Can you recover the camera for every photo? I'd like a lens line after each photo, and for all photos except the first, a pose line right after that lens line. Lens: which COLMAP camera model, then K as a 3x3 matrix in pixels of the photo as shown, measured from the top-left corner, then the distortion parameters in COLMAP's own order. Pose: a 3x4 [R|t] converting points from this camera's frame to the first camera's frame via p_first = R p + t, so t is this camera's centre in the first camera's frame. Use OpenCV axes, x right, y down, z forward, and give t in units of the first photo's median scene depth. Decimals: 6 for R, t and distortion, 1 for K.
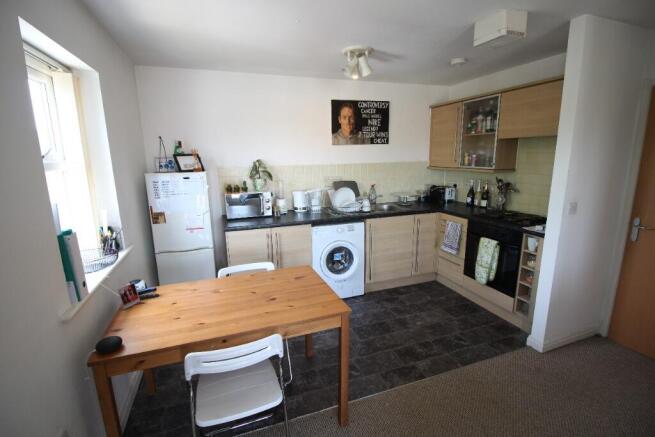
lens RADIAL K [[309.4, 0, 327.5], [0, 309.4, 218.5], [0, 0, 1]] dist [0.014289, -0.018963]
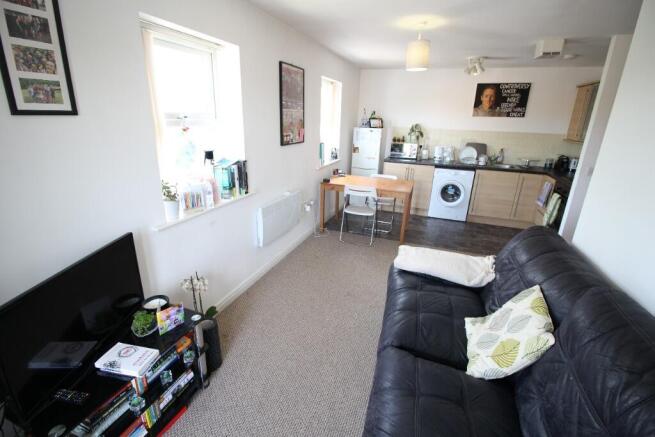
lens RADIAL K [[309.4, 0, 327.5], [0, 309.4, 218.5], [0, 0, 1]] dist [0.014289, -0.018963]
pose [[0.773665, 0.239552, -0.586563, 0.486732], [-0.173568, 0.970488, 0.167415, 0.101560], [0.609357, -0.027715, 0.792411, -0.586443]]
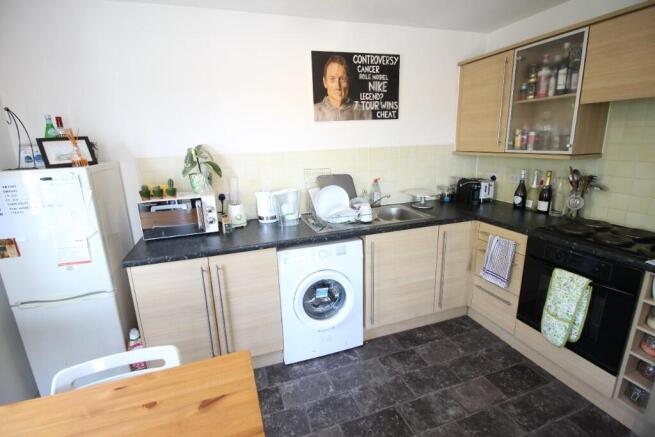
lens RADIAL K [[309.4, 0, 327.5], [0, 309.4, 218.5], [0, 0, 1]] dist [0.014289, -0.018963]
pose [[0.999780, -0.011684, -0.017401, 0.056815], [0.012431, 0.998979, 0.043426, -0.060546], [0.016876, -0.043633, 0.998905, 0.349142]]
